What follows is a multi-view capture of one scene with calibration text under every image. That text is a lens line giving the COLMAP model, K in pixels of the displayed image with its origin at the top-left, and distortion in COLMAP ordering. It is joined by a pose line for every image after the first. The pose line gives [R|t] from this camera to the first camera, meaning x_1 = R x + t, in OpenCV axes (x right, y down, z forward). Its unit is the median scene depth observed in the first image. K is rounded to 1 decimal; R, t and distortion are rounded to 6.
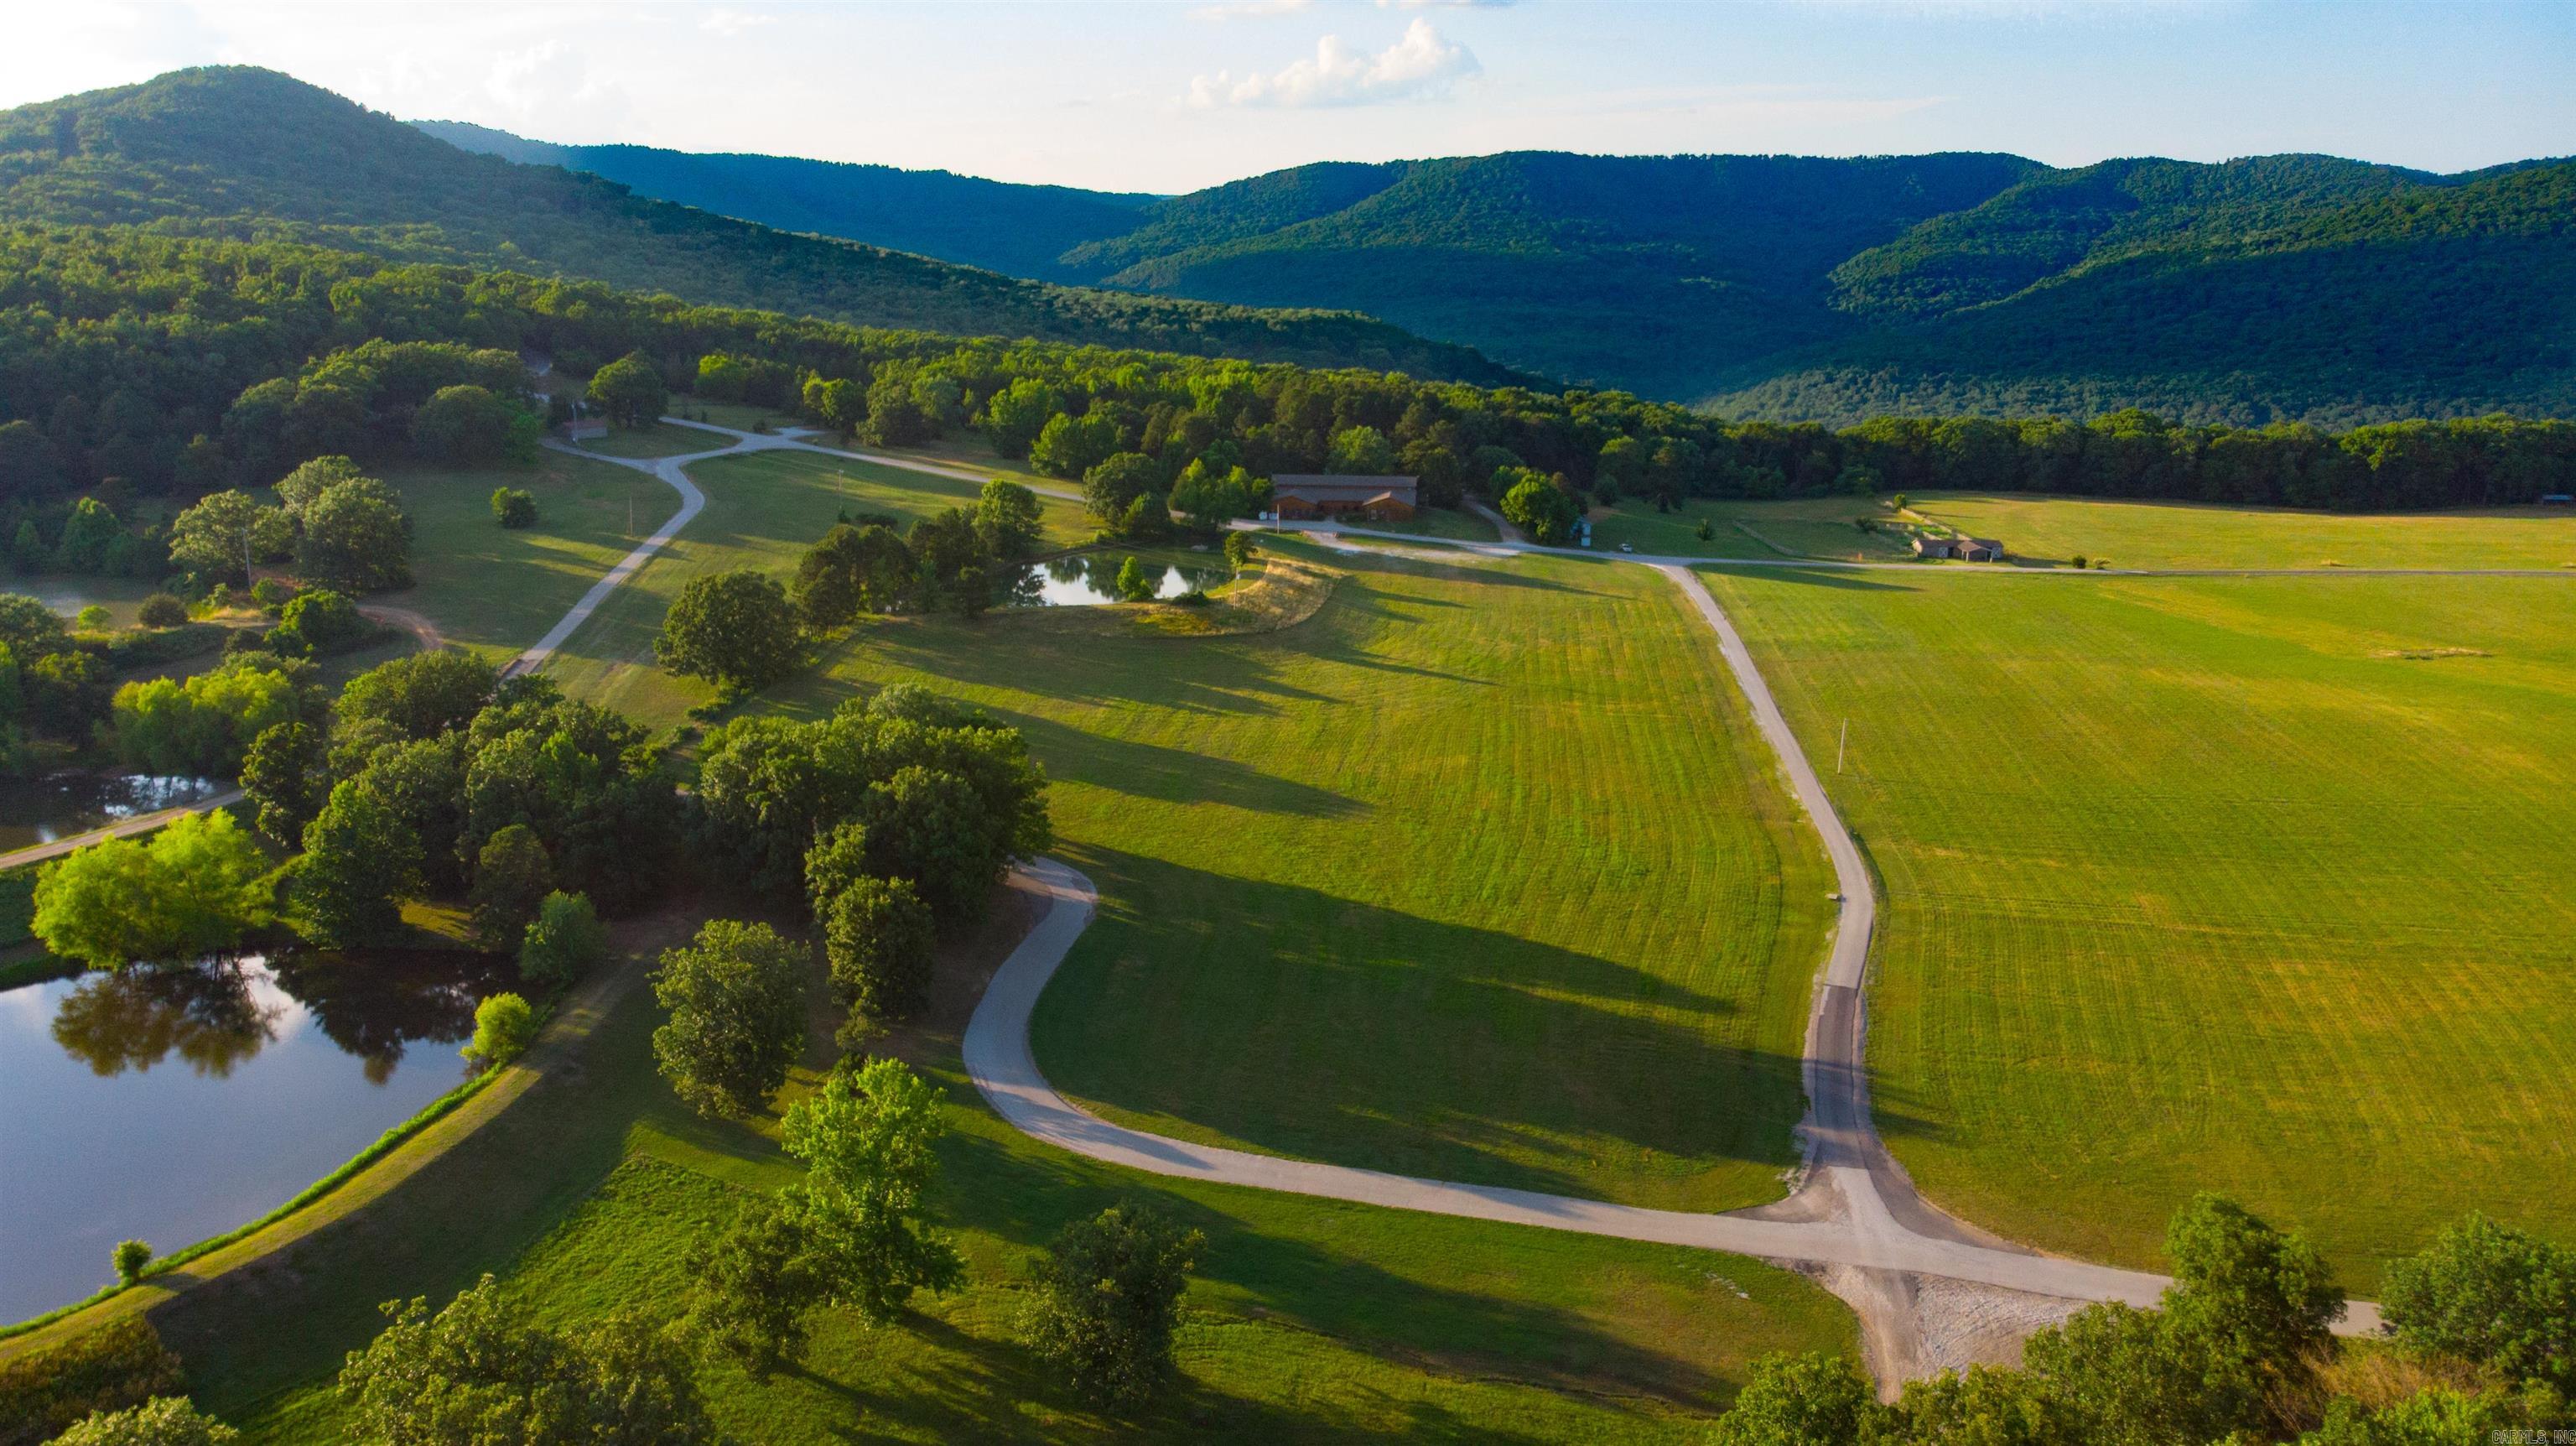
lens RADIAL K [[1864.3, 0, 1282.4], [0, 1864.3, 718.0], [0, 0, 1]] dist [0.063538, 0.003217]
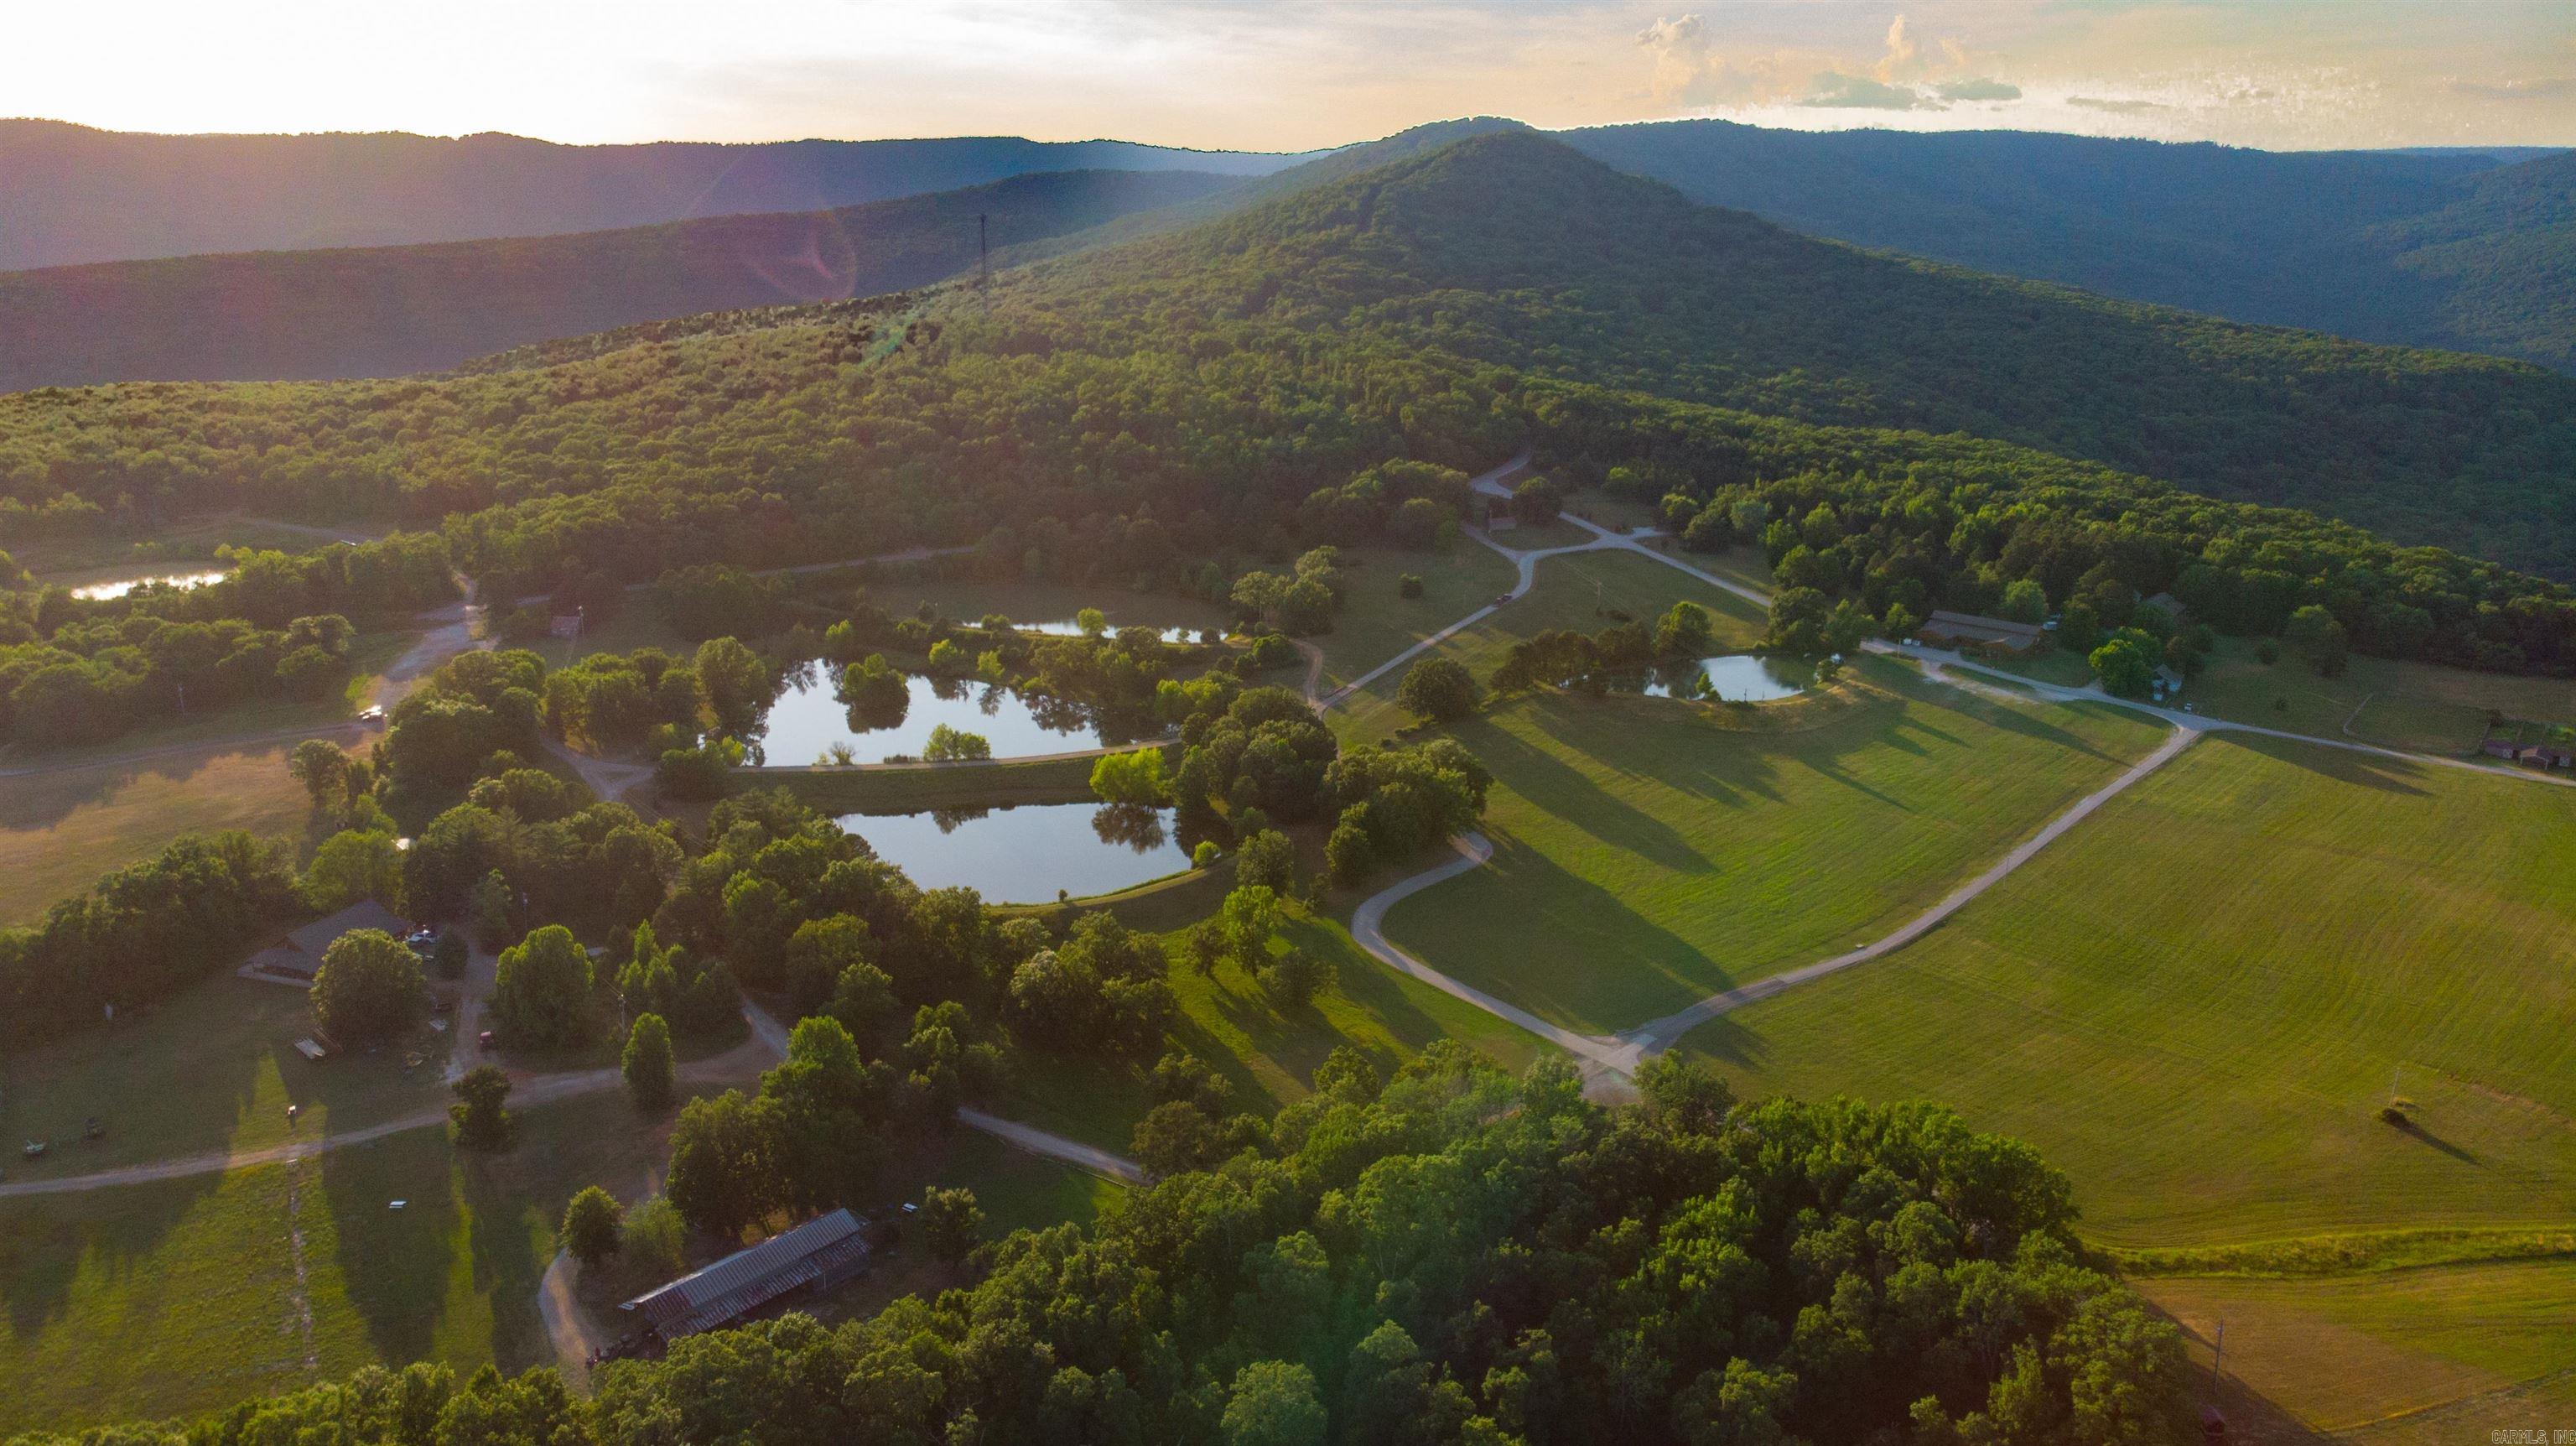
lens RADIAL K [[1864.3, 0, 1287.6], [0, 1864.3, 725.4], [0, 0, 1]] dist [0.063538, 0.003217]
pose [[0.810407, 0.167419, -0.561437, 0.139344], [-0.153538, 0.985498, 0.072249, -0.027091], [0.565391, 0.027650, 0.824359, -0.133662]]
